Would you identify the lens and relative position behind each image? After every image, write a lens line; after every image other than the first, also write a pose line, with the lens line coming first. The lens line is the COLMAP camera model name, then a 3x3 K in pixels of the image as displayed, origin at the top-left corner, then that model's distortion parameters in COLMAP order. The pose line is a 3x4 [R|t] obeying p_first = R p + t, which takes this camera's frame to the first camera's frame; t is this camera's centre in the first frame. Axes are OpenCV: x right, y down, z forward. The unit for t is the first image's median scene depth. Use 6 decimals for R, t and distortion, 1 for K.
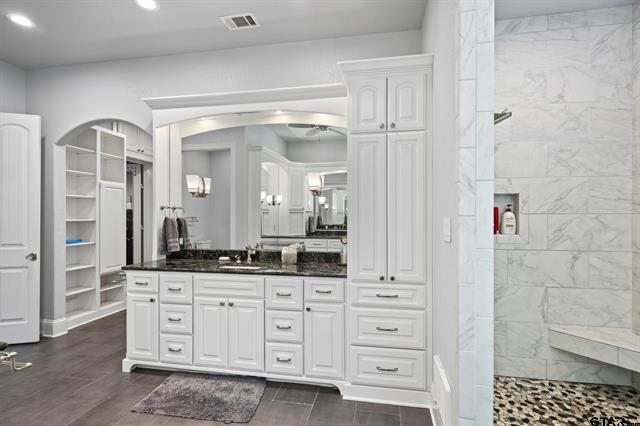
lens RADIAL K [[318.5, 0, 320.4], [0, 318.5, 215.7], [0, 0, 1]] dist [-0.000783, 0.000346]
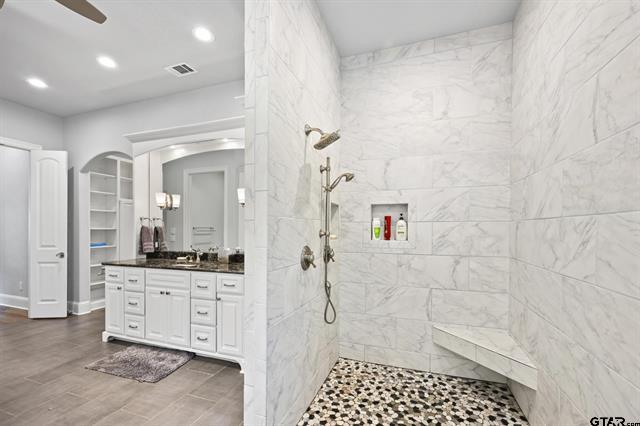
lens RADIAL K [[278.6, 0, 317.3], [0, 278.6, 230.7], [0, 0, 1]] dist [-0.002636, -0.000572]
pose [[0.987799, 0.001783, -0.155726, 0.469442], [-0.000241, 0.999951, 0.009925, 0.015529], [0.155736, -0.009767, 0.987750, -0.006671]]
